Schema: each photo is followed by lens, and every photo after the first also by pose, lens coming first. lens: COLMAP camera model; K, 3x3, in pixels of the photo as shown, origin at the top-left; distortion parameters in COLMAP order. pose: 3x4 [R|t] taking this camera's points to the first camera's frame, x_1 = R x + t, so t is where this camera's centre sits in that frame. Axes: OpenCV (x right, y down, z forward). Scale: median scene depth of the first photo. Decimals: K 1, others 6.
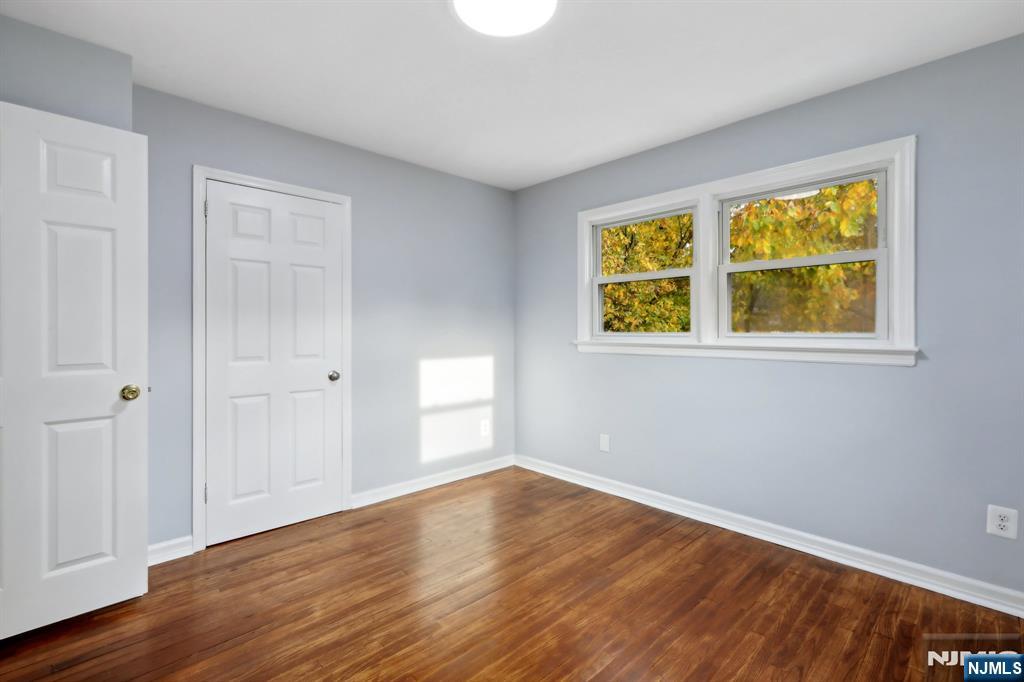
lens RADIAL K [[466.1, 0, 509.6], [0, 466.1, 334.2], [0, 0, 1]] dist [-0.010265, 0.002534]
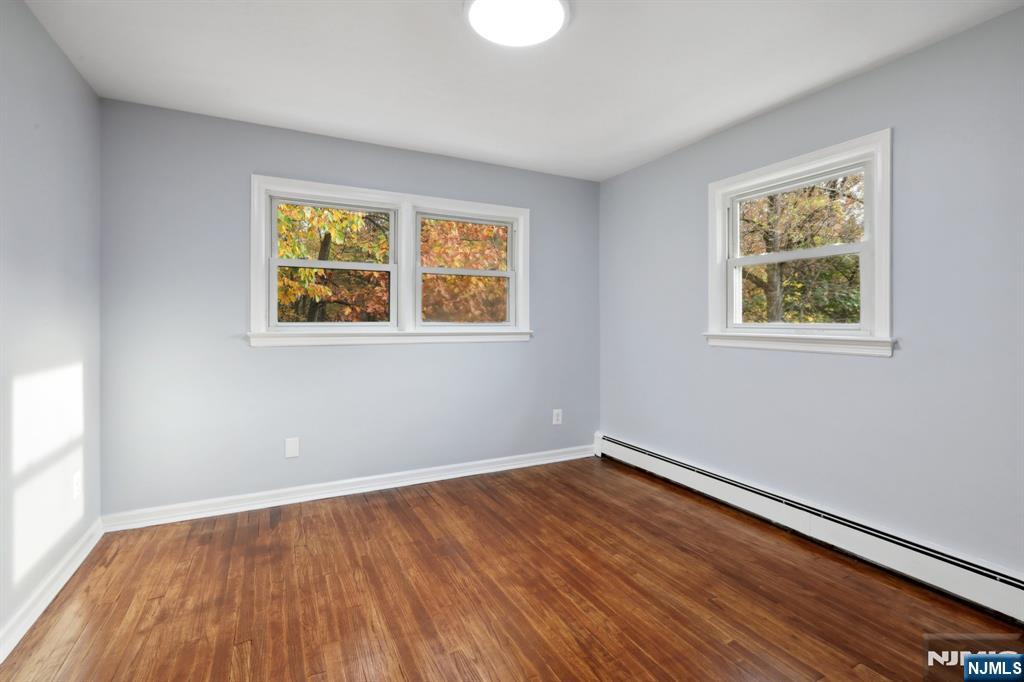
lens RADIAL K [[466.1, 0, 519.0], [0, 466.1, 325.8], [0, 0, 1]] dist [-0.010265, 0.002534]
pose [[0.278606, -0.007654, 0.960375, -0.704121], [0.005404, 0.999965, 0.006402, -0.000972], [-0.960390, 0.003406, 0.278638, 0.465564]]
